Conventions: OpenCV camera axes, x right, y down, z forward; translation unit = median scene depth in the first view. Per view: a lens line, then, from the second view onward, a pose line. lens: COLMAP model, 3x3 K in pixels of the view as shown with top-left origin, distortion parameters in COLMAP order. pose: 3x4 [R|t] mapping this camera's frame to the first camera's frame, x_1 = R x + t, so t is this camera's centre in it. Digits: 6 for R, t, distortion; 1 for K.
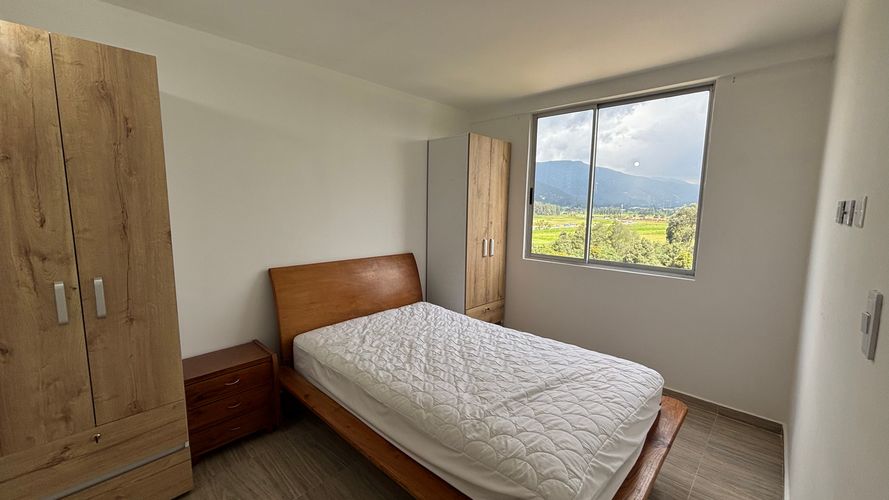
lens RADIAL K [[359.5, 0, 443.8], [0, 359.5, 248.5], [0, 0, 1]] dist [0.001906, -0.000966]
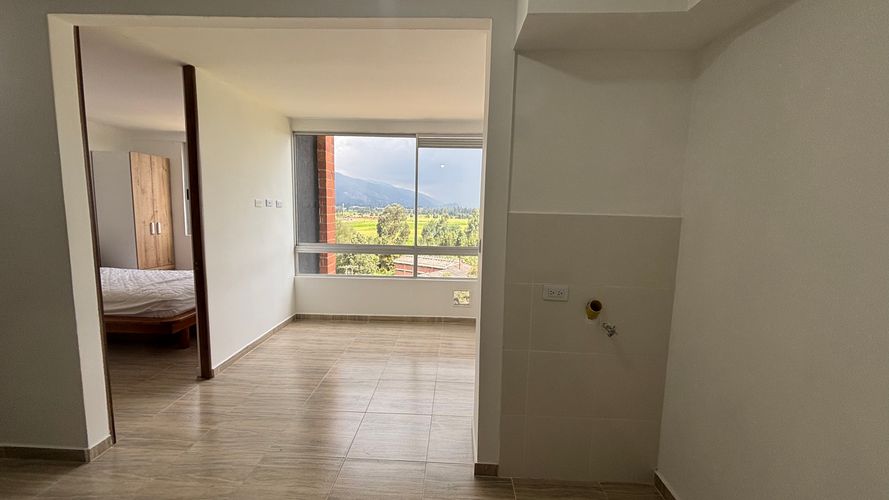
lens RADIAL K [[359.5, 0, 443.8], [0, 359.5, 248.5], [0, 0, 1]] dist [0.001906, -0.000966]
pose [[0.750366, -0.068401, 0.657475, 0.034395], [0.066038, 0.997413, 0.028399, 0.118671], [-0.657716, 0.022109, 0.752941, -0.909340]]
